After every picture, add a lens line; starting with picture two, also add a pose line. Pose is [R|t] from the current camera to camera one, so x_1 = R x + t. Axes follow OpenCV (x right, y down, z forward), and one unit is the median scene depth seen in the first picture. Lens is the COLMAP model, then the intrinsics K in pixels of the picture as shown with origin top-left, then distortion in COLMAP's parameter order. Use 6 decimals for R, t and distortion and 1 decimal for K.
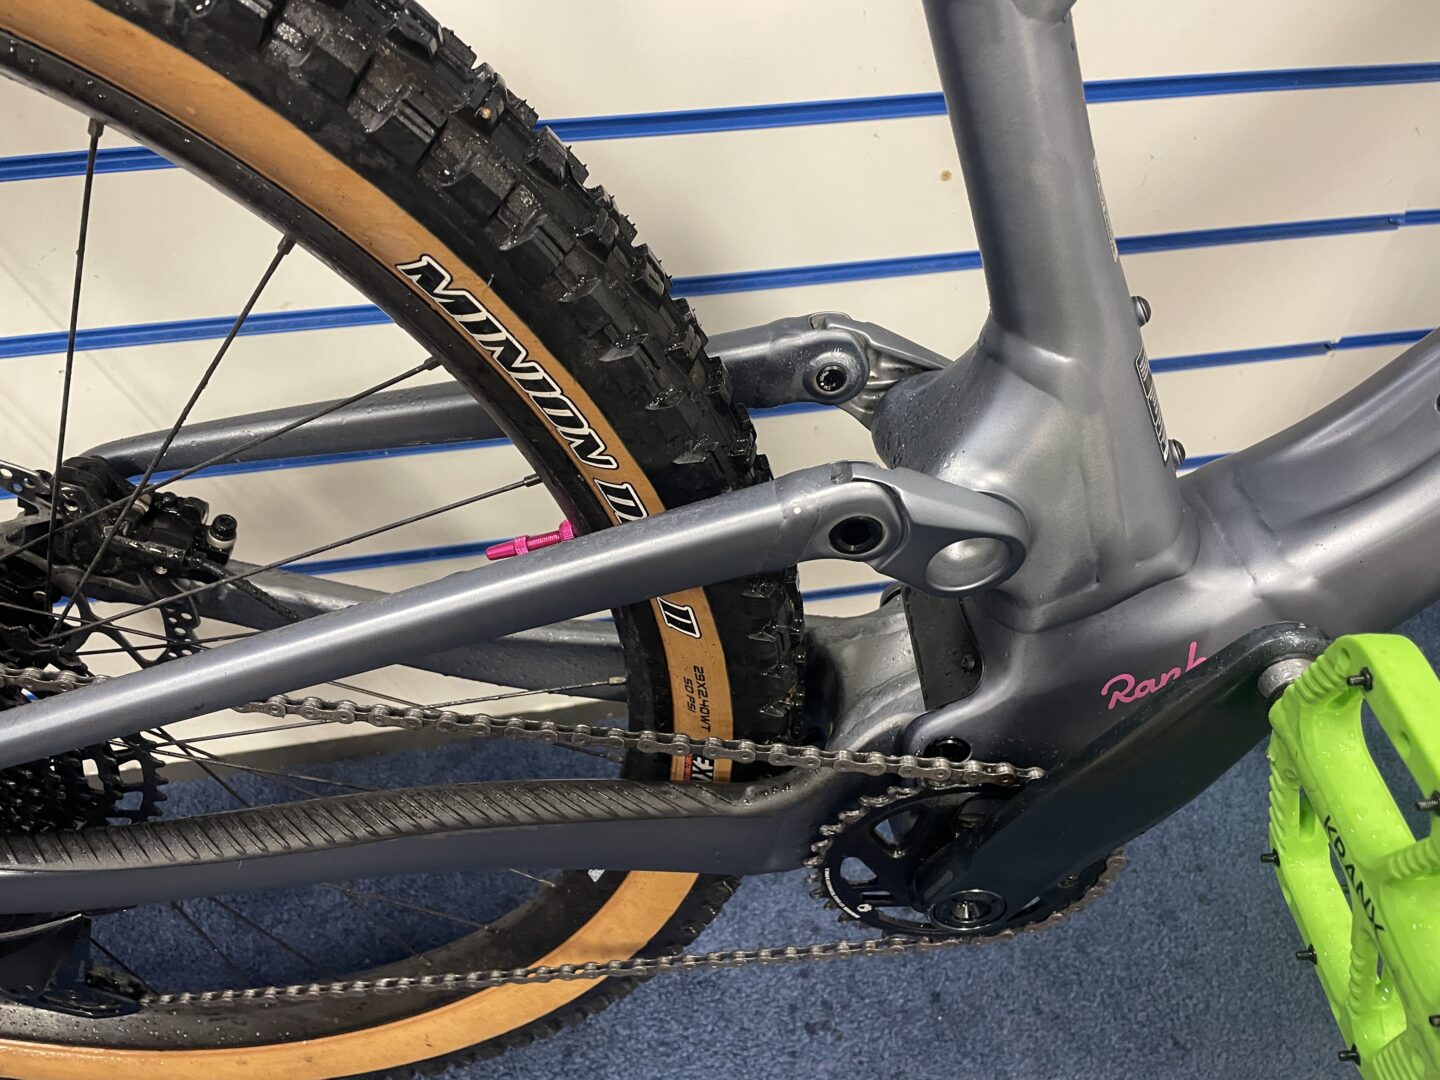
lens RADIAL K [[1097.8, 0, 713.5], [0, 1097.8, 539.1], [0, 0, 1]] dist [0.057615, -0.086333]
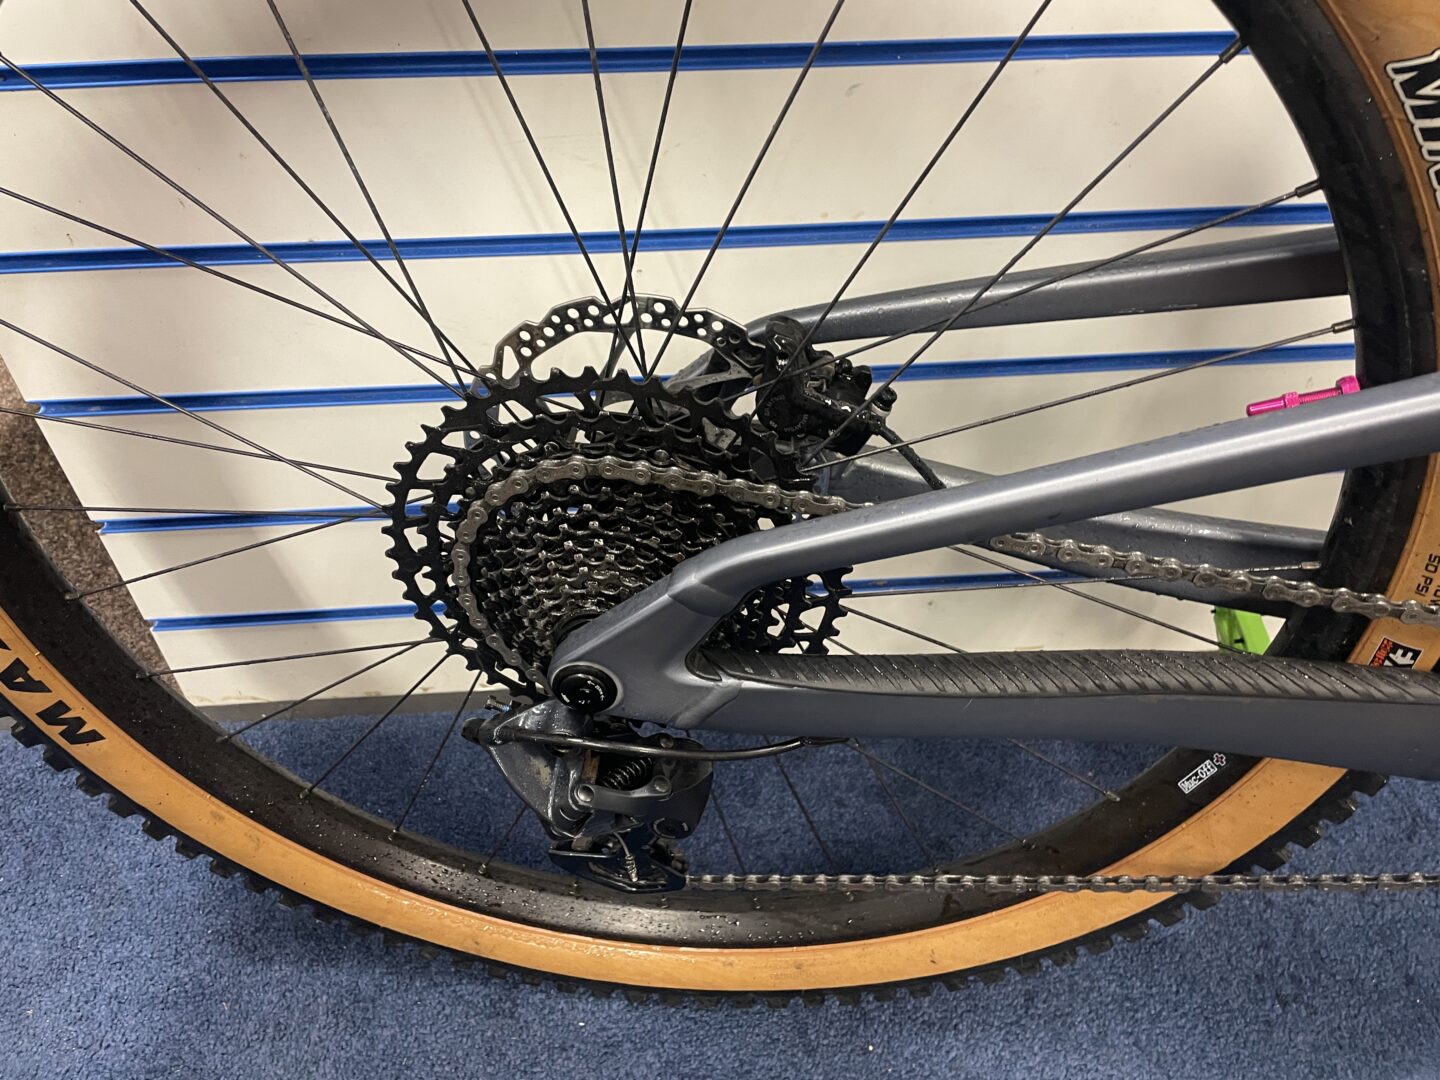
lens RADIAL K [[1097.8, 0, 694.2], [0, 1097.8, 538.0], [0, 0, 1]] dist [0.057615, -0.086333]
pose [[0.993223, 0.065622, -0.095931, -0.353437], [-0.069907, 0.996669, -0.042009, 0.121010], [0.092854, 0.048431, 0.994501, -0.017616]]
